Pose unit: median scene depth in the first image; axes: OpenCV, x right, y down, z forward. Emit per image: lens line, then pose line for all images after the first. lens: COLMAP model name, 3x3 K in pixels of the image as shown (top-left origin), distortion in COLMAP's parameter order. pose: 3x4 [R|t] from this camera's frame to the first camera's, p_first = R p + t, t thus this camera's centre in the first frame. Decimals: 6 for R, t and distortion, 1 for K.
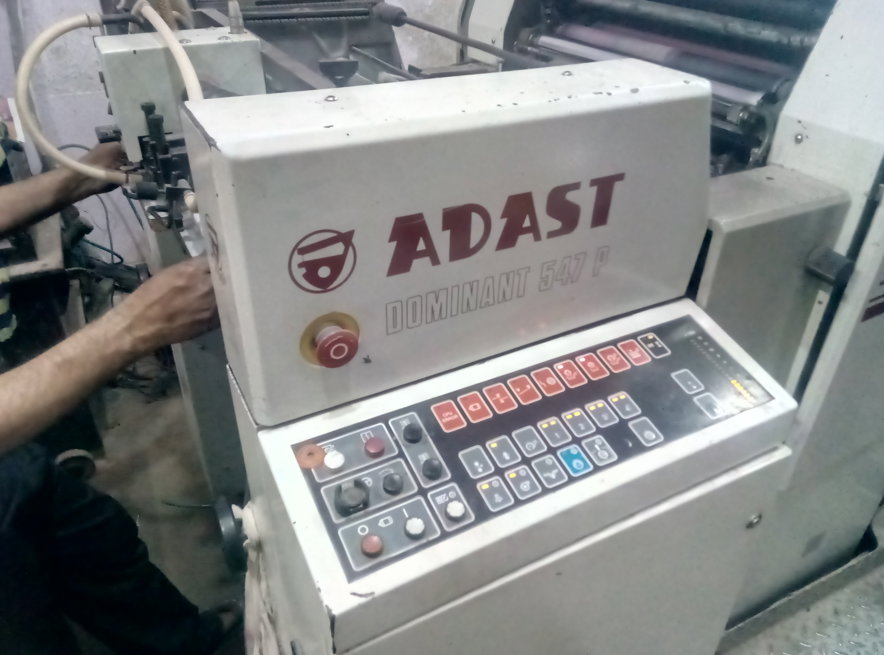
lens RADIAL K [[667.5, 0, 442.6], [0, 667.5, 323.8], [0, 0, 1]] dist [0.084220, -0.125504]
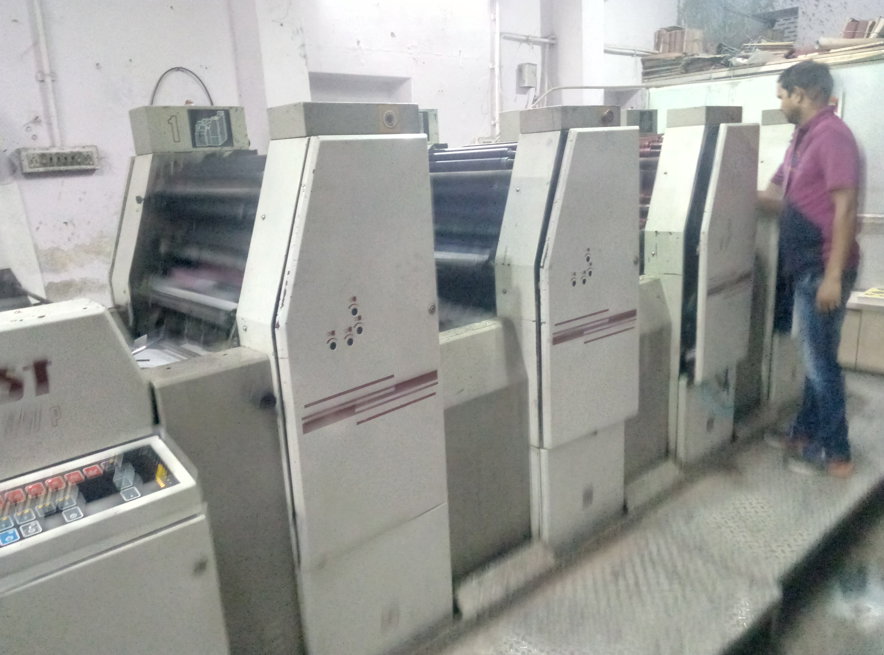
lens RADIAL K [[685.6, 0, 440.6], [0, 685.6, 315.8], [0, 0, 1]] dist [0.106960, -0.148664]
pose [[0.970093, -0.135055, 0.201691, 0.906871], [0.195462, 0.927314, -0.319191, 0.437938], [-0.143922, 0.349068, 0.925979, -0.822569]]
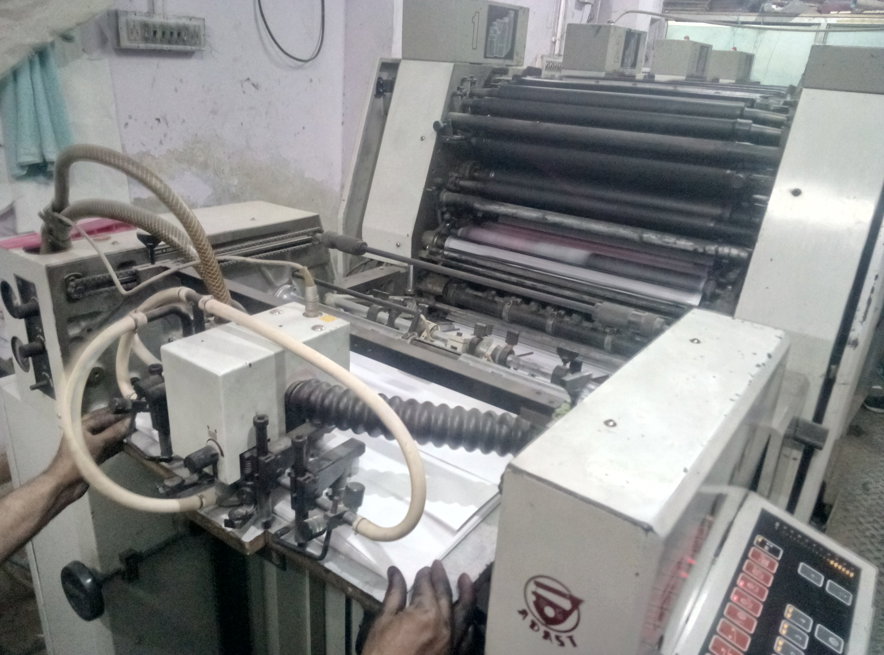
lens RADIAL K [[667.5, 0, 442.6], [0, 667.5, 323.8], [0, 0, 1]] dist [0.084220, -0.125504]
pose [[0.901342, -0.135487, 0.411371, -0.699926], [0.202894, 0.971231, -0.124674, -0.355934], [-0.382645, 0.195839, 0.902901, 0.138495]]
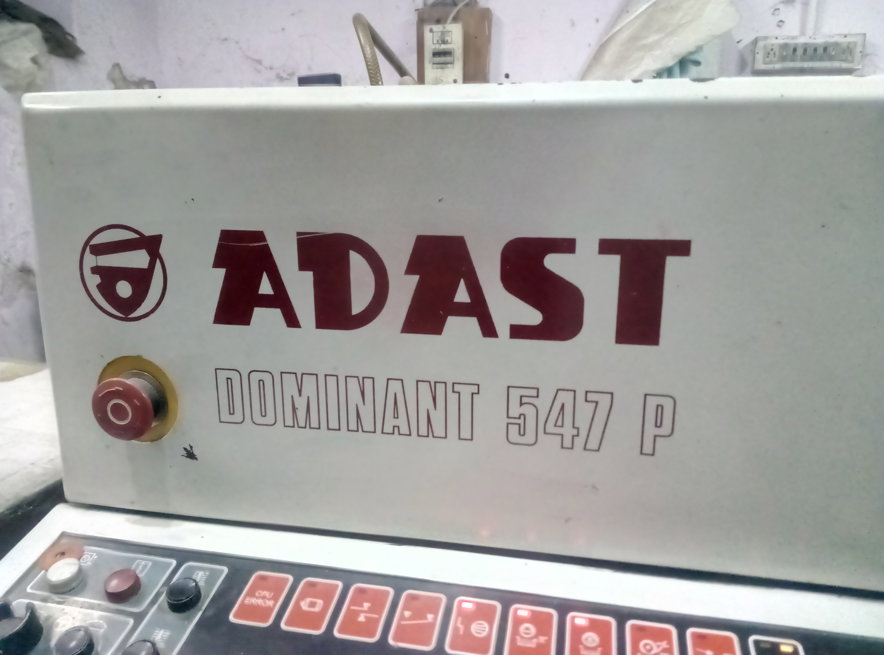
lens RADIAL K [[667.5, 0, 442.6], [0, 667.5, 323.8], [0, 0, 1]] dist [0.084220, -0.125504]
pose [[0.754828, 0.123055, -0.644277, 0.473924], [-0.339857, 0.913485, -0.223700, 0.001934], [0.561010, 0.387817, 0.731345, 0.586579]]
